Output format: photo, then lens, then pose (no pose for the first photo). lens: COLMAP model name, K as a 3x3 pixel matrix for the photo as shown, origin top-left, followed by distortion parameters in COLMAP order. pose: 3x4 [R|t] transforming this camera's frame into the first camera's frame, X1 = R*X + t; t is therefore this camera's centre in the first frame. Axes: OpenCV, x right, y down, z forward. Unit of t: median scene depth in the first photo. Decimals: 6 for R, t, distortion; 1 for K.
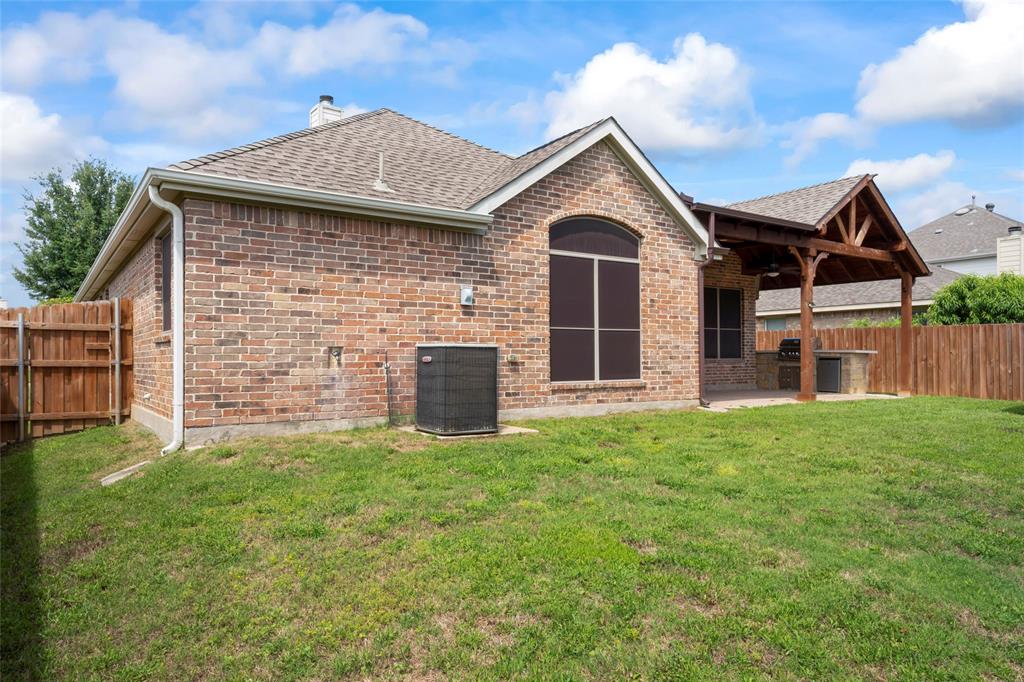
lens RADIAL K [[671.3, 0, 515.7], [0, 671.3, 357.8], [0, 0, 1]] dist [0.029427, 0.000148]
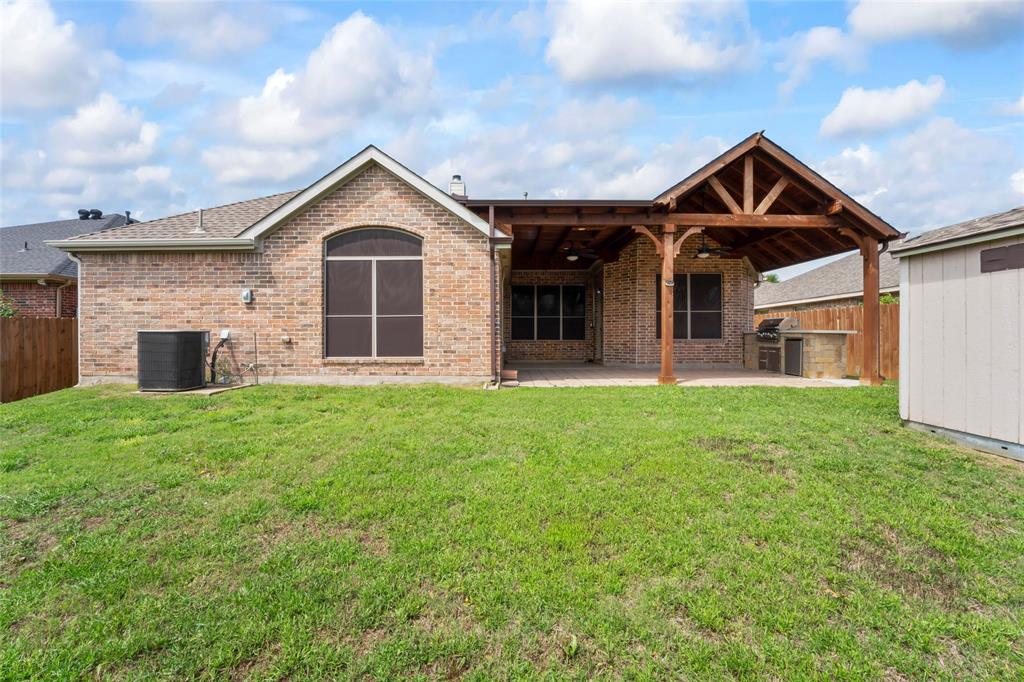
lens RADIAL K [[415.5, 0, 512.0], [0, 415.5, 341.0], [0, 0, 1]] dist [-0.023496, 0.000125]
pose [[0.821136, 0.005271, -0.570708, 0.779419], [-0.000040, 0.999958, 0.009179, -0.003228], [0.570733, -0.007514, 0.821101, 0.515949]]
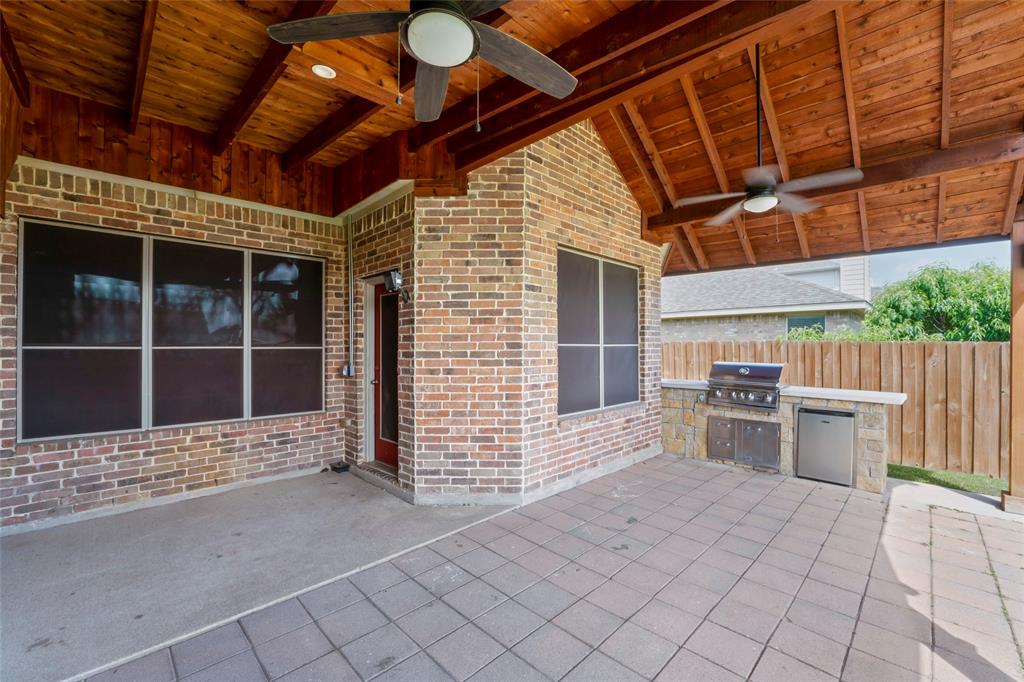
lens RADIAL K [[420.0, 0, 515.2], [0, 420.0, 344.9], [0, 0, 1]] dist [-0.023823, 0.000076]
pose [[0.984899, 0.003110, 0.173100, 0.330917], [-0.002949, 0.999995, -0.001187, -0.074268], [-0.173103, 0.000658, 0.984904, 1.250011]]
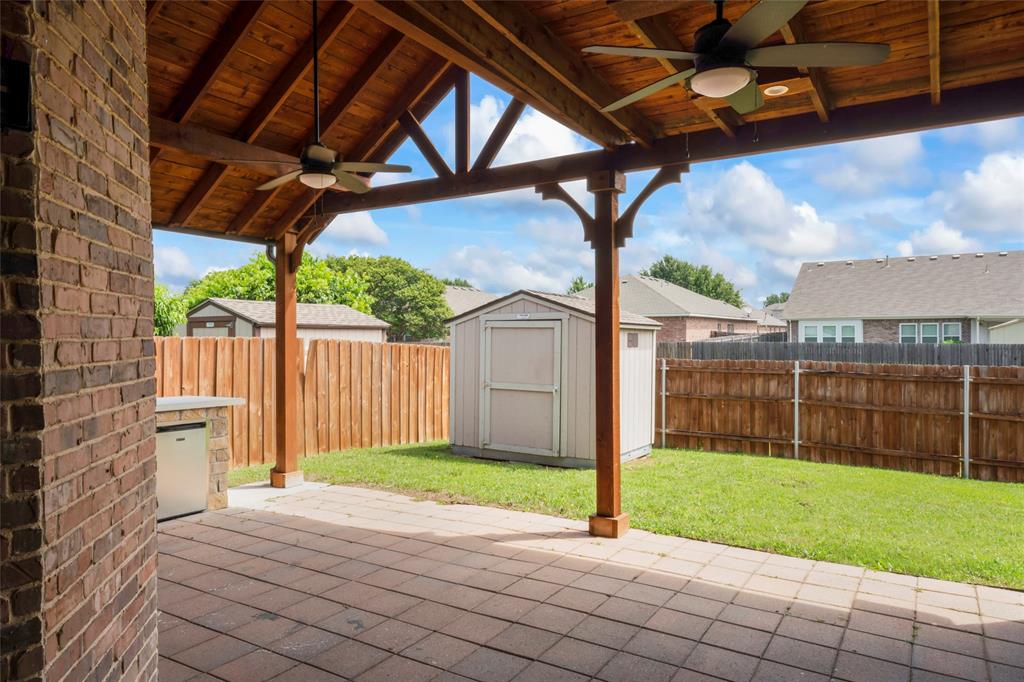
lens RADIAL K [[671.3, 0, 515.7], [0, 671.3, 357.8], [0, 0, 1]] dist [0.029427, 0.000148]
pose [[-0.395347, -0.028919, 0.918077, 0.082247], [-0.004493, 0.999553, 0.029550, -0.080934], [-0.918521, 0.007557, -0.395300, 1.623878]]
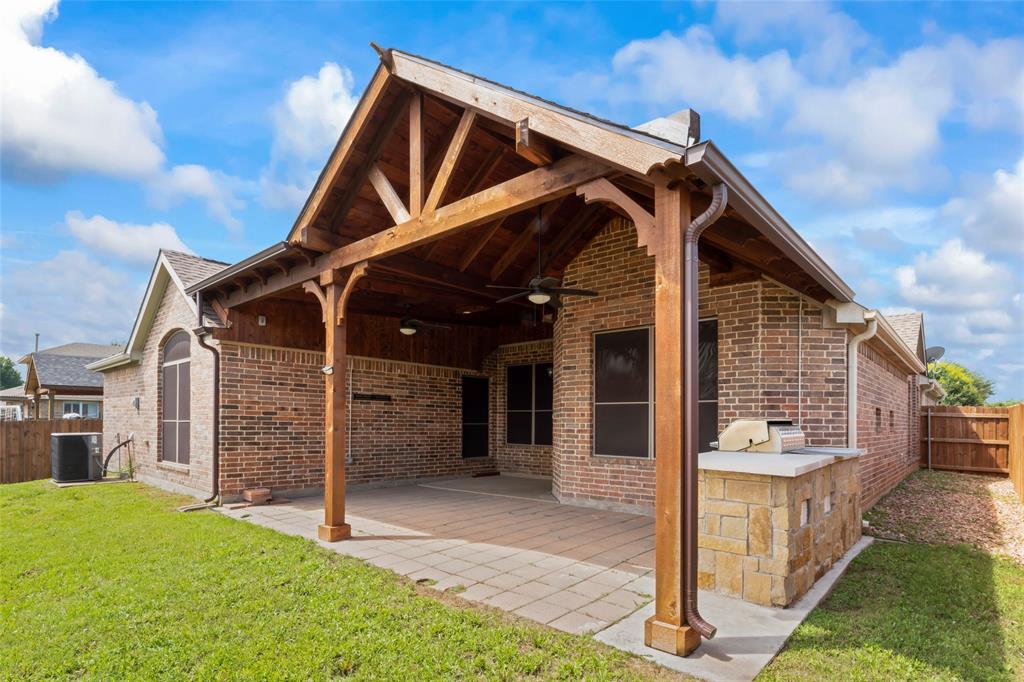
lens RADIAL K [[512.7, 0, 513.8], [0, 512.7, 419.7], [0, 0, 1]] dist [0.000157, 0.000007]
pose [[0.235456, 0.000115, -0.971885, 1.184399], [-0.006942, 0.999975, -0.001564, -0.048235], [0.971860, 0.007115, 0.235451, 1.387949]]
